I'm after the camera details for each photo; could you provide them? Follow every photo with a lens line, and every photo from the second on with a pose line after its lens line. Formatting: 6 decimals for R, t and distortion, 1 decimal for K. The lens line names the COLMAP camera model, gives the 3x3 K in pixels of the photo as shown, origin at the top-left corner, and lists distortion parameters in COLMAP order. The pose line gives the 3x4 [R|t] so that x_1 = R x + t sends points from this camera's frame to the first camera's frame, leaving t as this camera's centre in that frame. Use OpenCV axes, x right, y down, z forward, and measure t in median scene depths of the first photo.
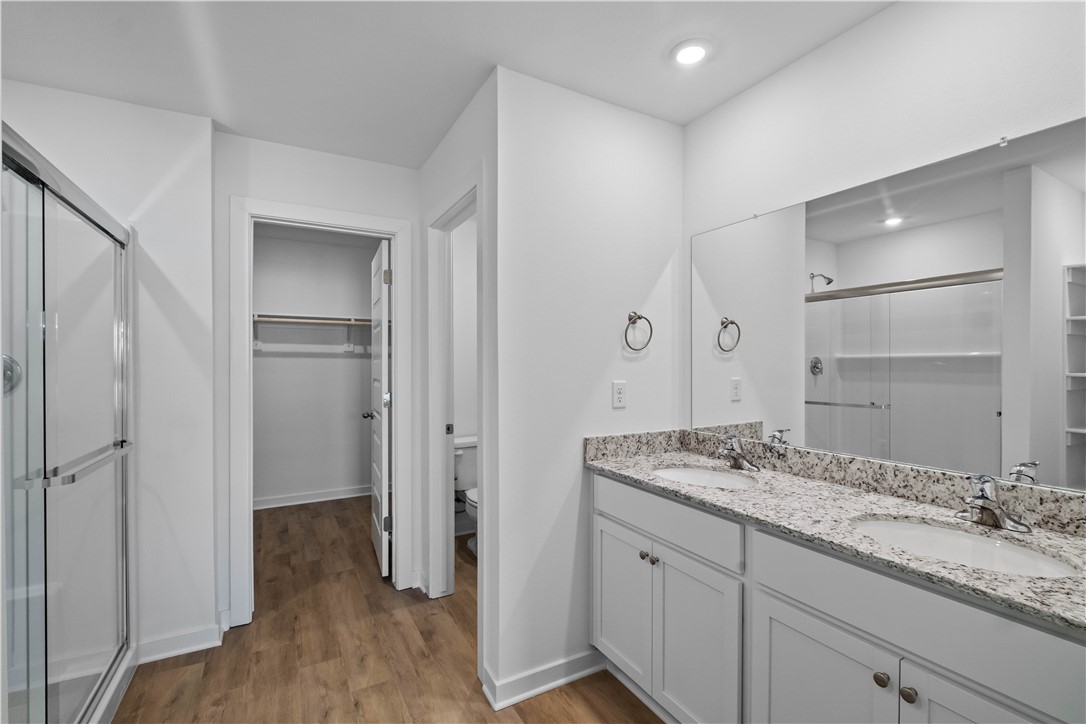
lens RADIAL K [[471.2, 0, 538.9], [0, 471.2, 365.1], [0, 0, 1]] dist [-0.004519, -0.003198]
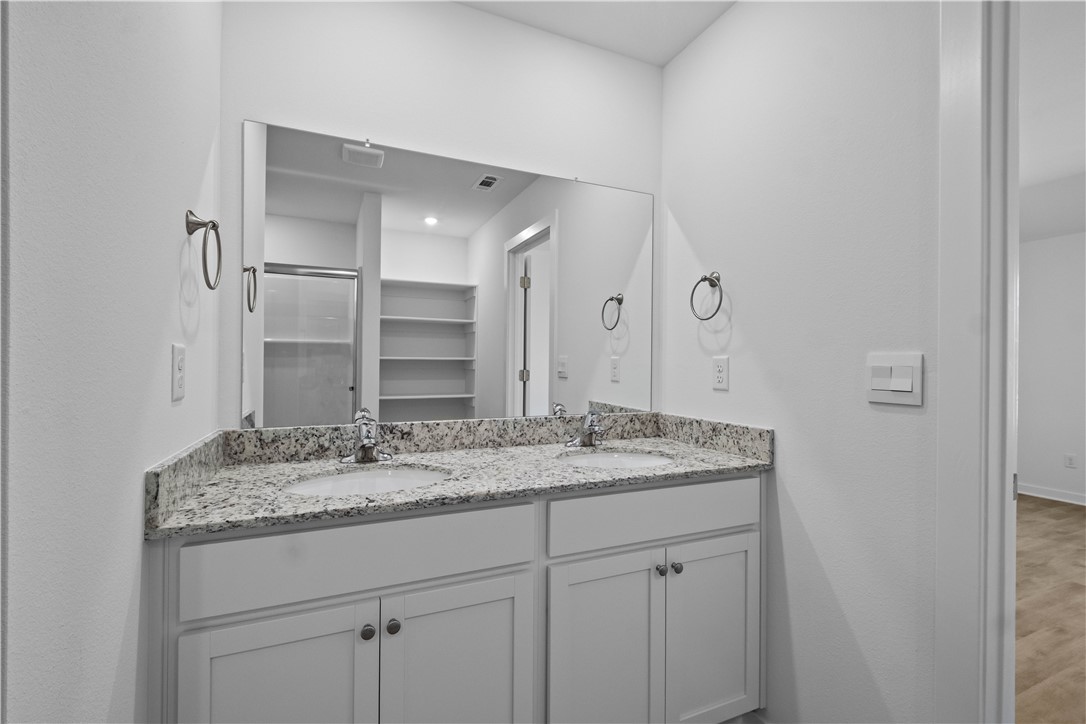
lens RADIAL K [[471.2, 0, 539.2], [0, 471.2, 360.2], [0, 0, 1]] dist [-0.004519, -0.003198]
pose [[0.094714, 0.004252, 0.995495, -0.362858], [-0.003117, 0.999987, -0.003974, 0.066995], [-0.995500, -0.002726, 0.094726, 0.763223]]
